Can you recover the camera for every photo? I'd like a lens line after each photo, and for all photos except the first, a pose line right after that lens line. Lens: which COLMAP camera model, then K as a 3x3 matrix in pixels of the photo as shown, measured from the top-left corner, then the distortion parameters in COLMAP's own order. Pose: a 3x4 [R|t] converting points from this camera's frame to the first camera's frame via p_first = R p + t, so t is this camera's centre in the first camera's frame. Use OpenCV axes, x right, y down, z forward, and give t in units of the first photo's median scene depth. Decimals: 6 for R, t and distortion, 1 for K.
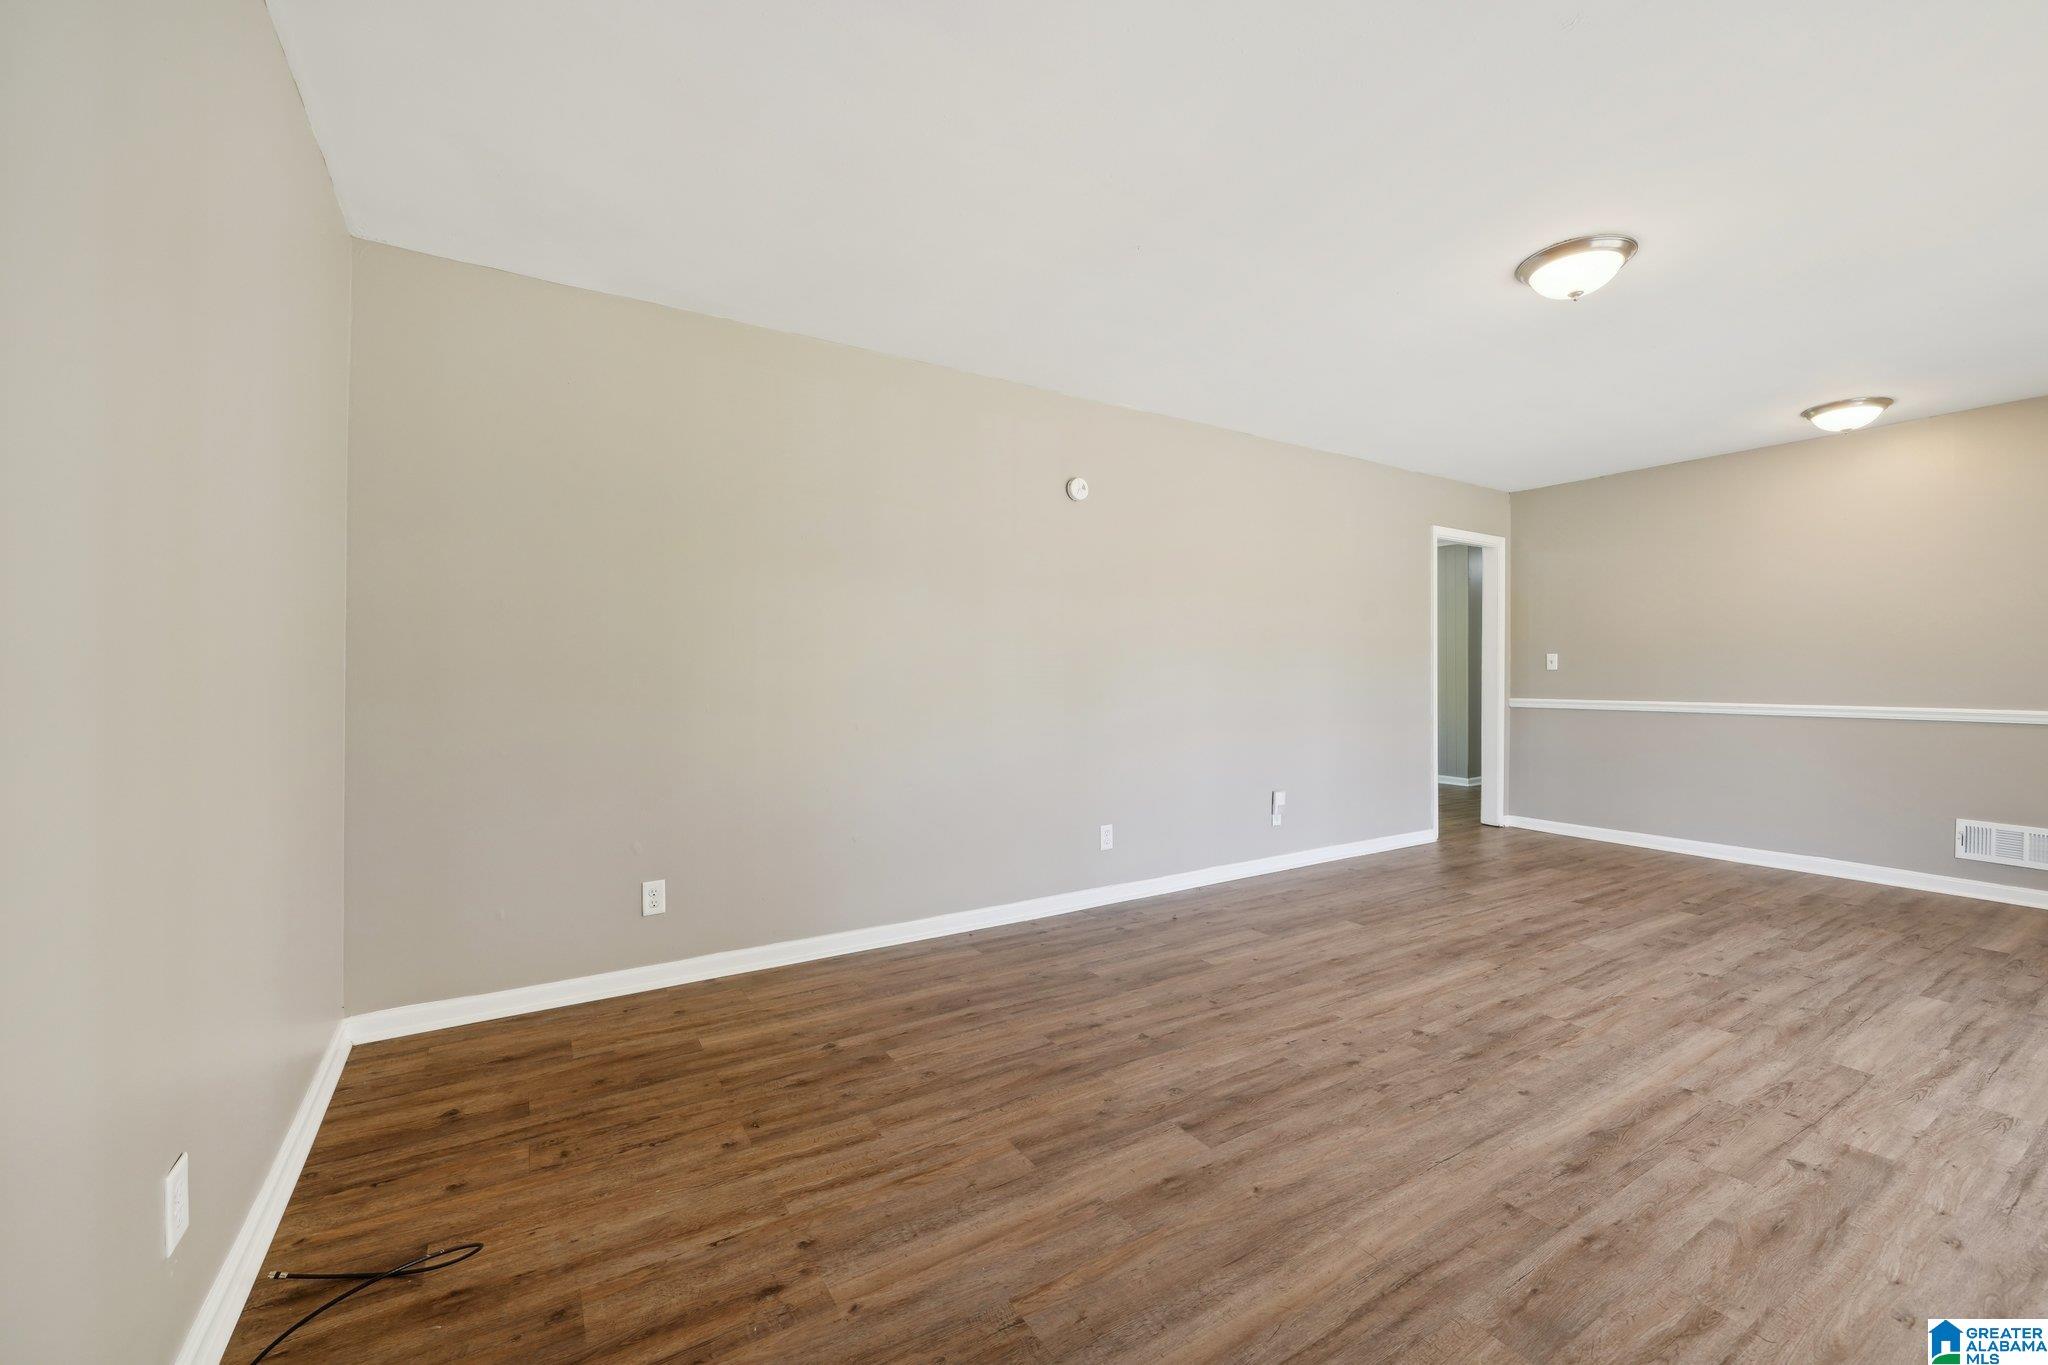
lens RADIAL K [[815.7, 0, 1015.2], [0, 815.7, 682.4], [0, 0, 1]] dist [-0.021670, 0.005910]
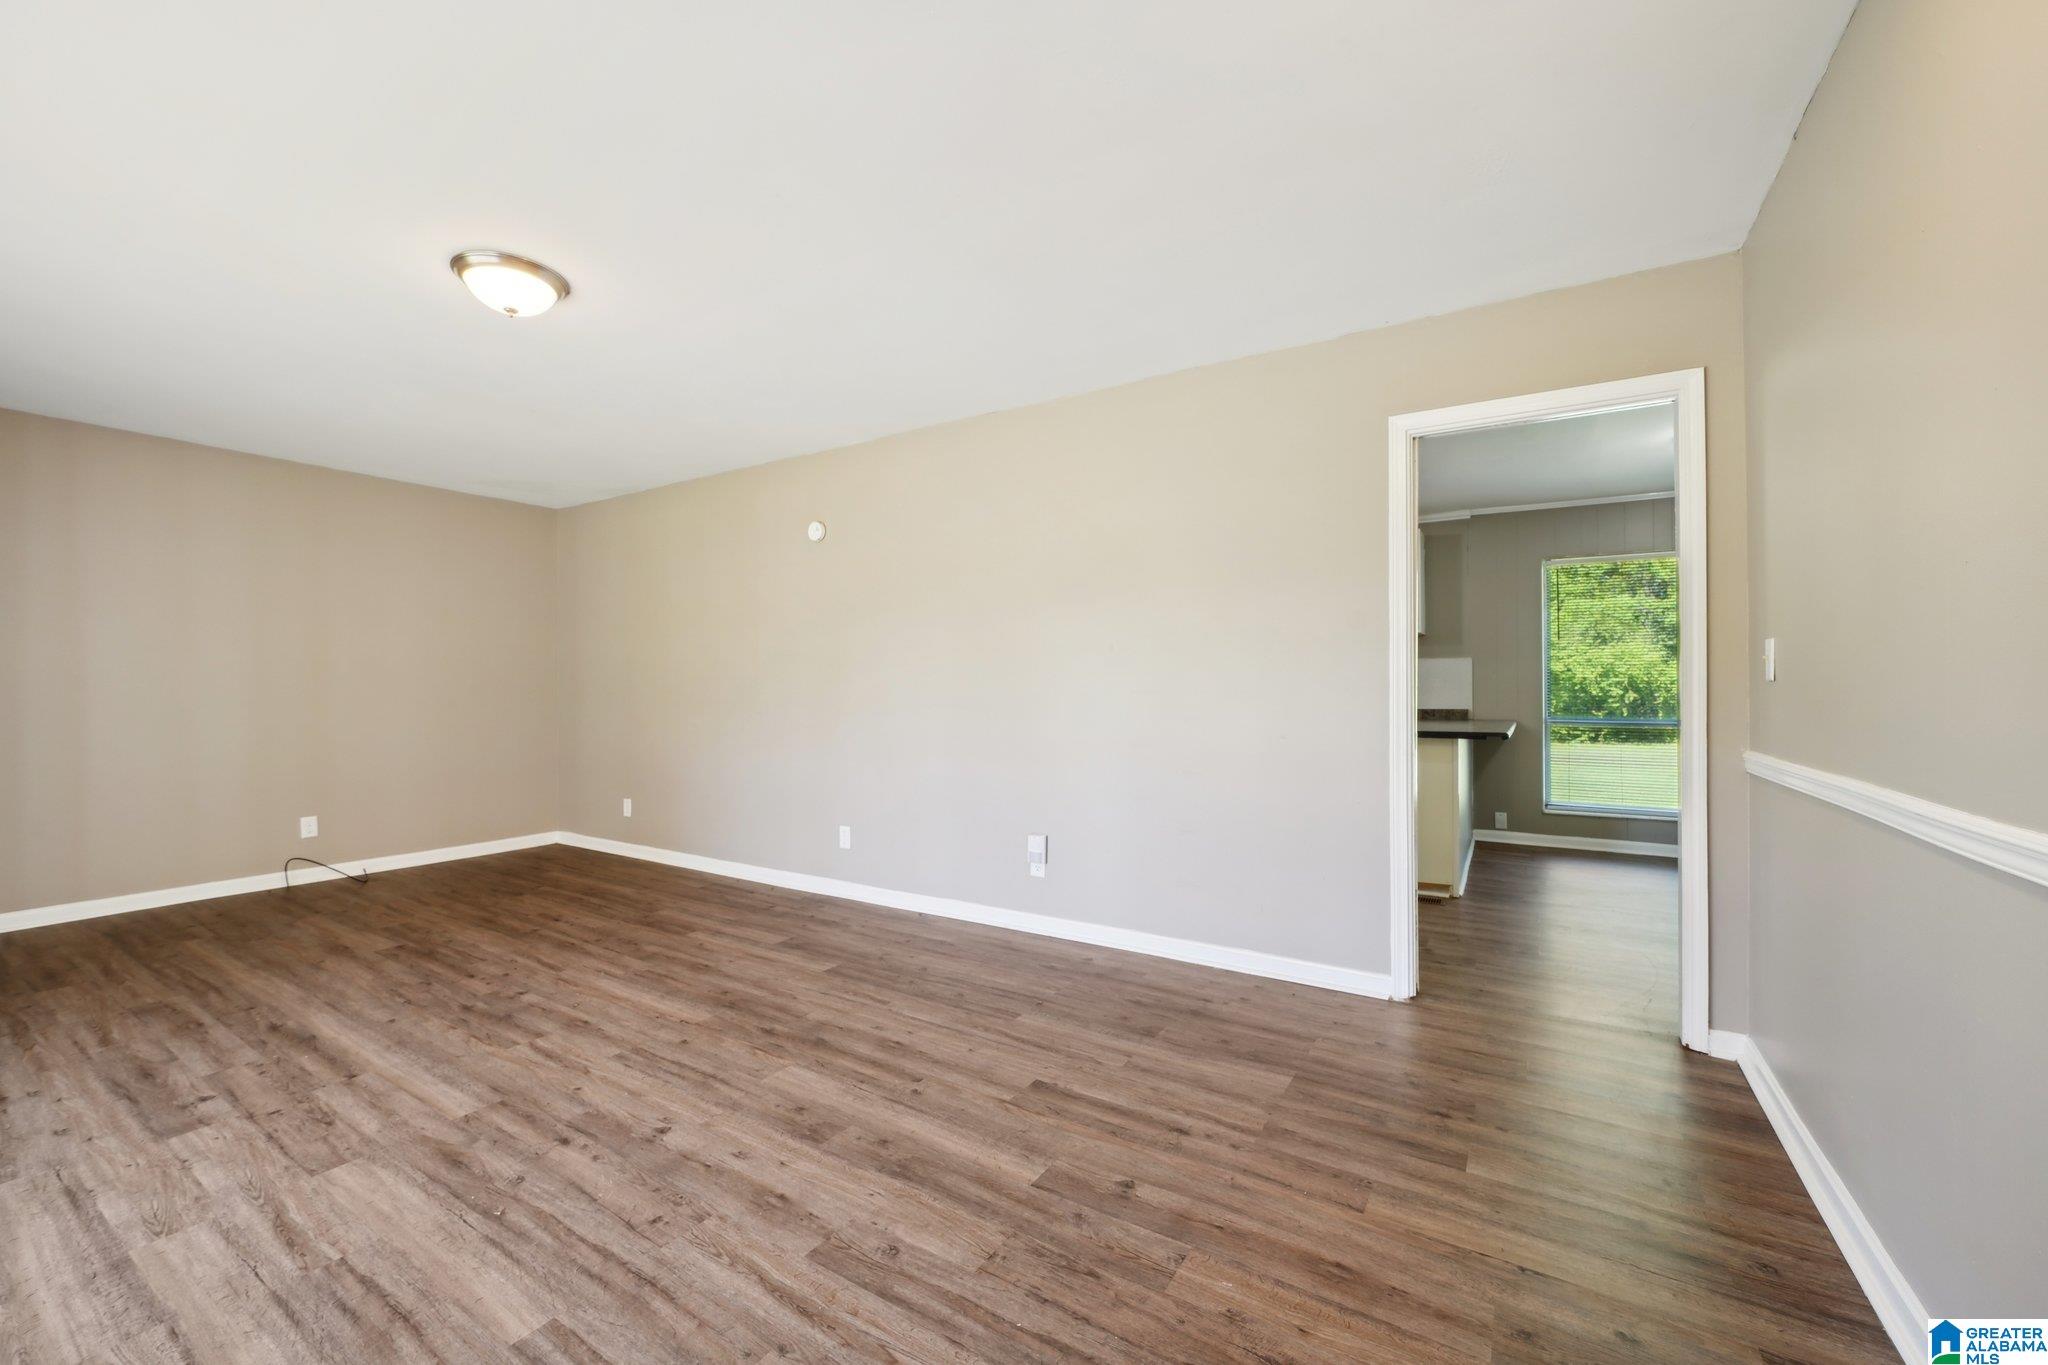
lens RADIAL K [[815.7, 0, 1015.2], [0, 815.7, 682.4], [0, 0, 1]] dist [-0.021670, 0.005910]
pose [[0.439468, -0.005660, -0.898240, 1.804980], [-0.008177, 0.999913, -0.010302, -0.012404], [0.898221, 0.011872, 0.439384, 1.083507]]
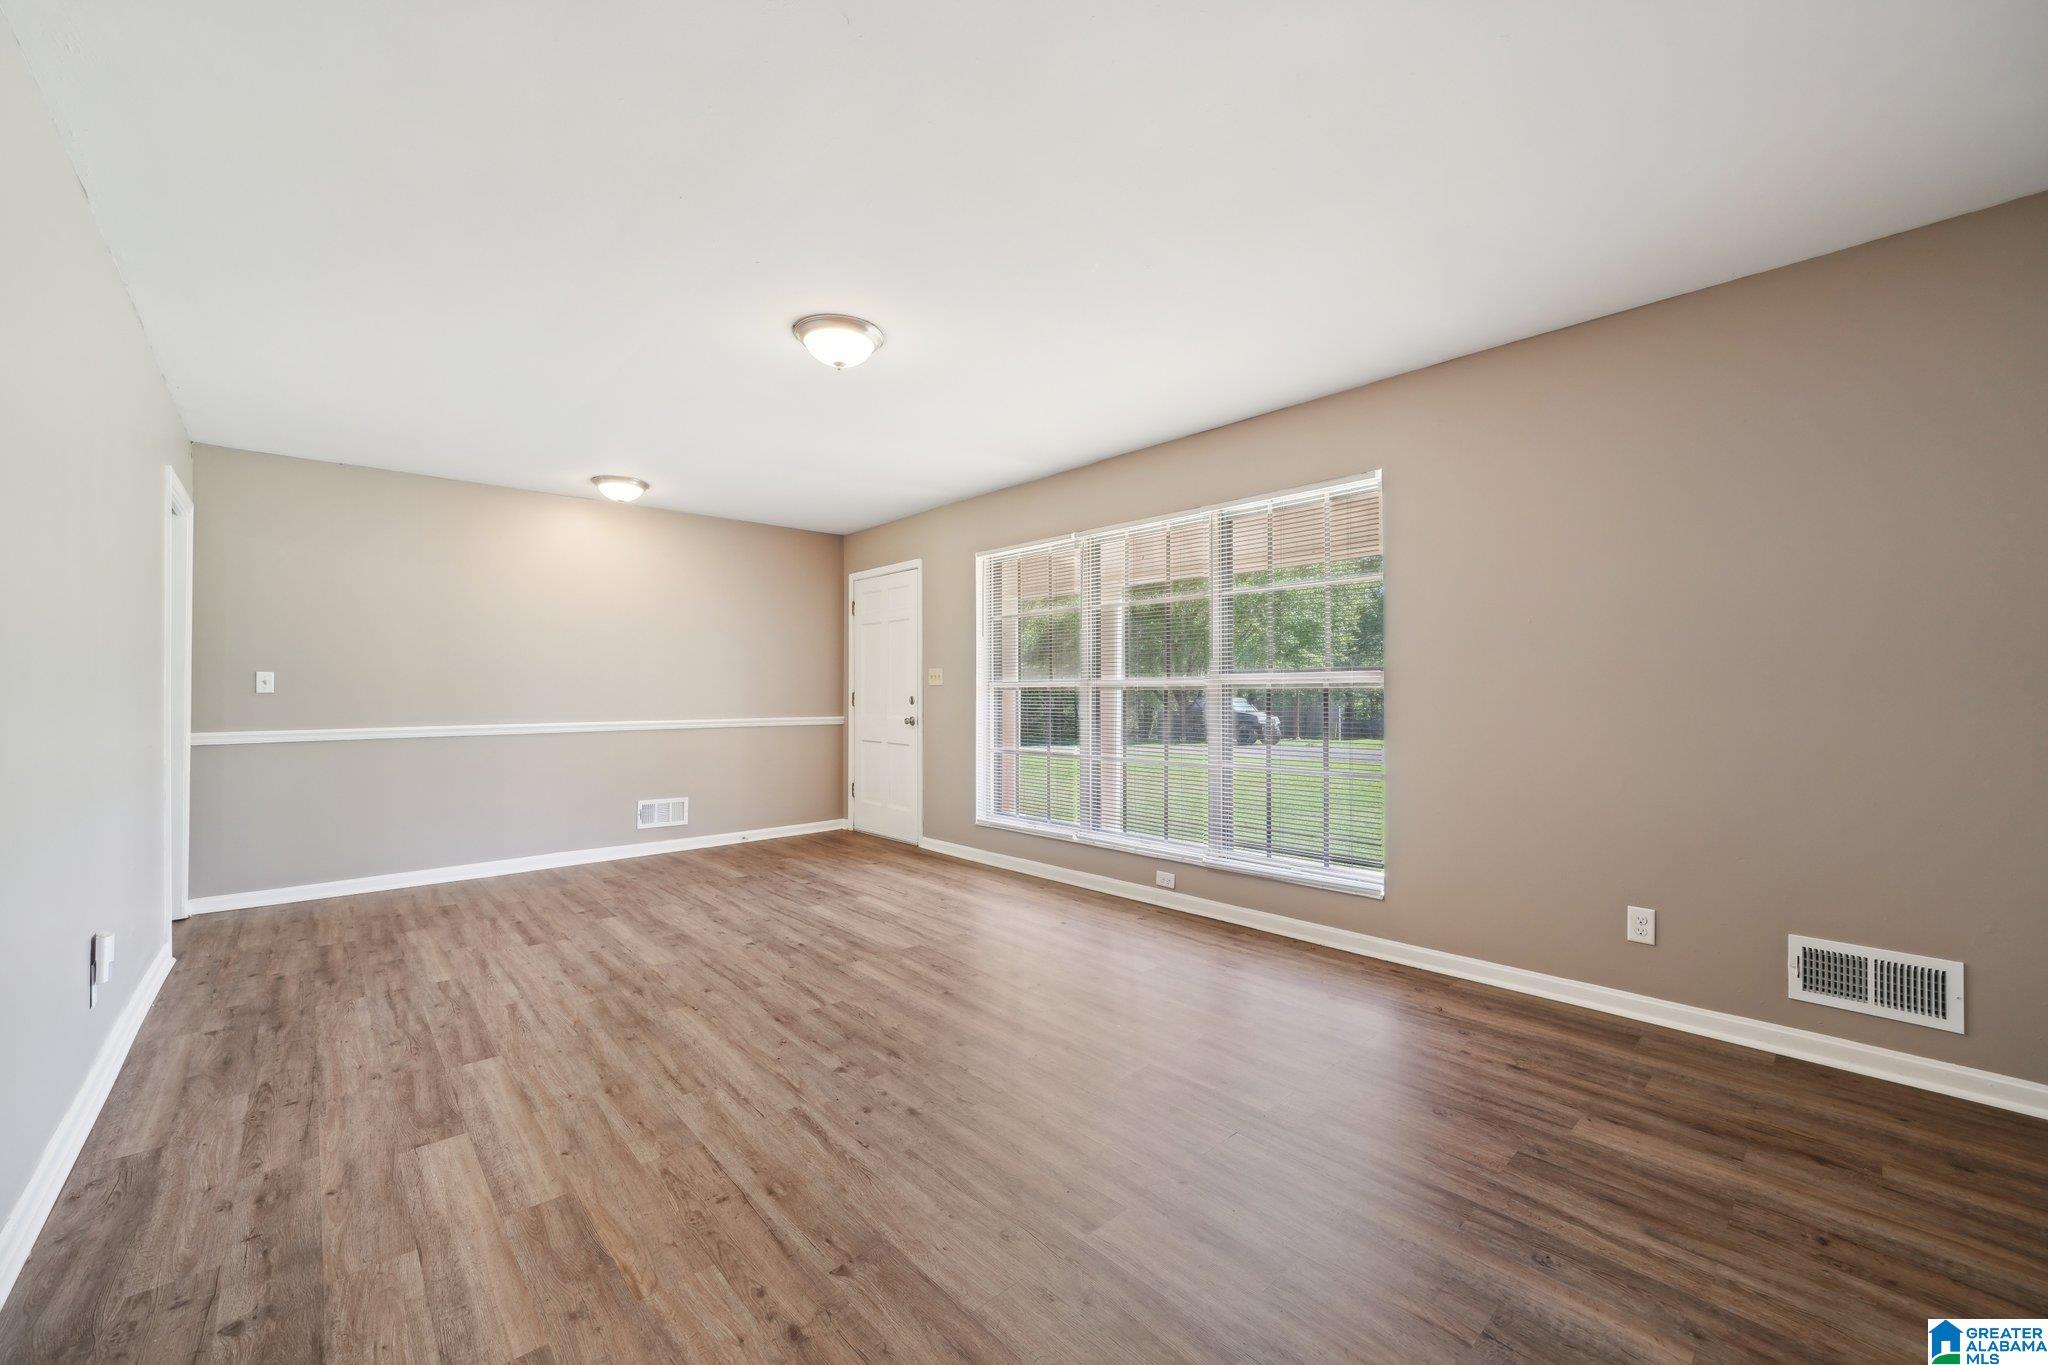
lens RADIAL K [[806.1, 0, 1024.0], [0, 806.1, 682.5], [0, 0, 1]] dist [-0.025369, 0.009337]
pose [[-0.195858, 0.012502, 0.980552, -0.458429], [0.018130, 0.999794, -0.009126, -0.010903], [-0.980465, 0.015990, -0.196045, 0.931693]]
